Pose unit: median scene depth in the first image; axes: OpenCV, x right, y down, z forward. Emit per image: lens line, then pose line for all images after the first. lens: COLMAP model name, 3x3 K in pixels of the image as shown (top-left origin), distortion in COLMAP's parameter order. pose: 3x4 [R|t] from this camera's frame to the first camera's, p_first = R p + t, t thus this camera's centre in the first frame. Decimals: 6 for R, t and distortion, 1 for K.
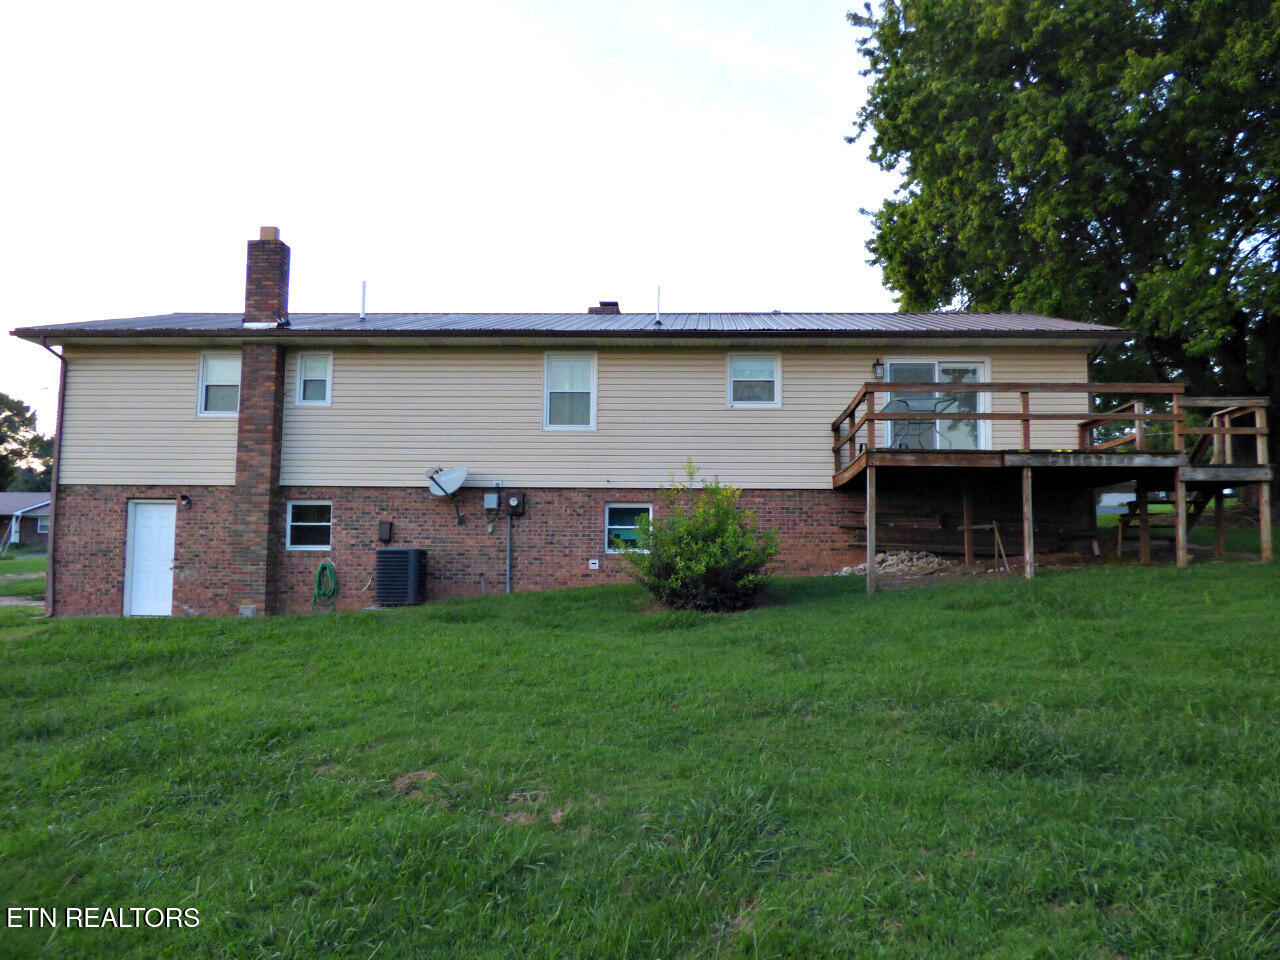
lens RADIAL K [[889.9, 0, 640.0], [0, 889.9, 480.0], [0, 0, 1]] dist [0.006053, 0.000813]
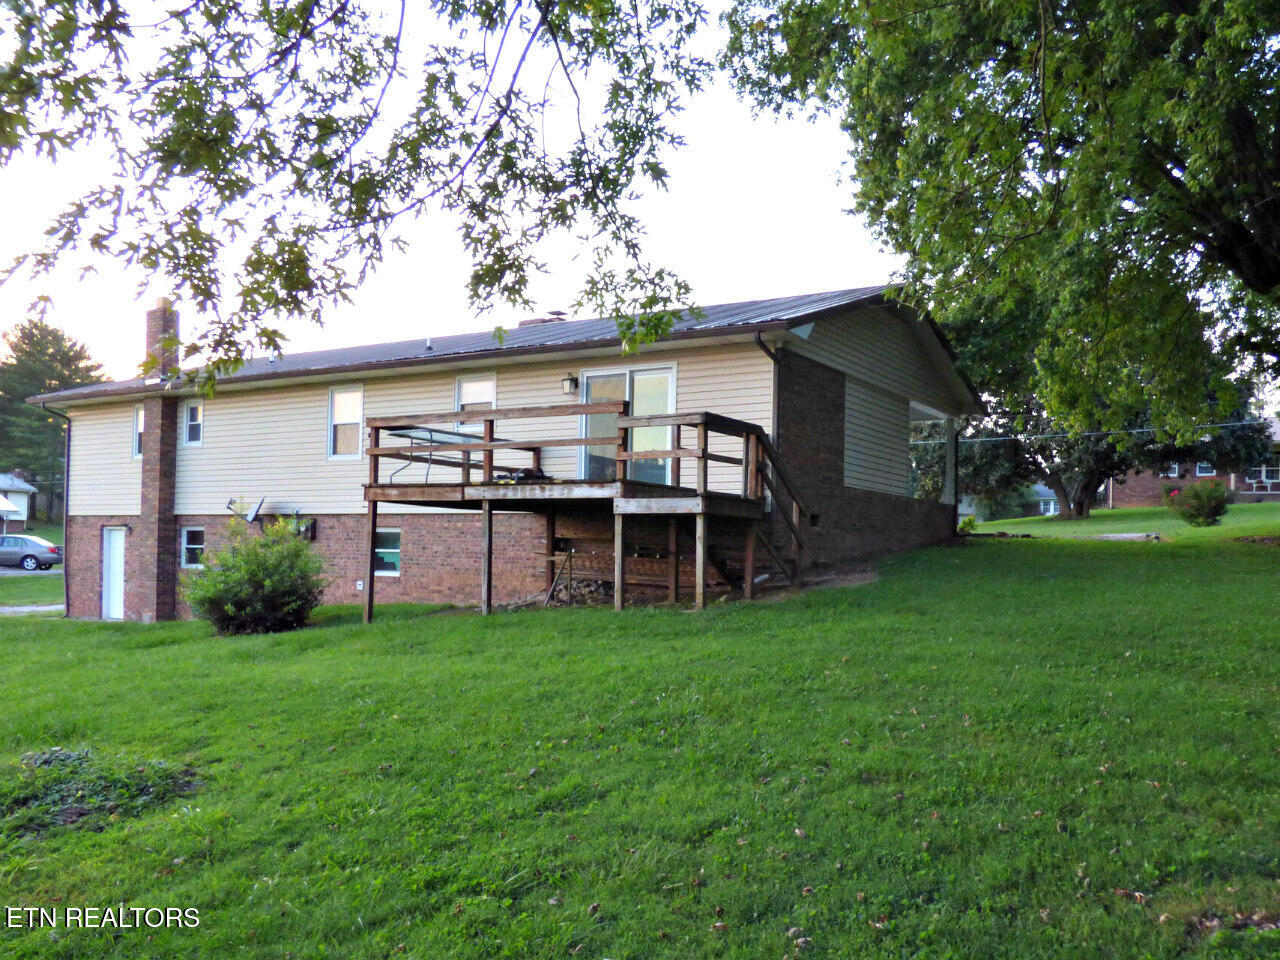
lens RADIAL K [[889.9, 0, 640.0], [0, 889.9, 480.0], [0, 0, 1]] dist [0.006053, 0.000813]
pose [[0.918130, -0.031908, -0.394992, 0.640449], [0.037283, 0.999287, 0.005936, -0.023884], [0.394521, -0.020176, 0.918665, 0.146412]]
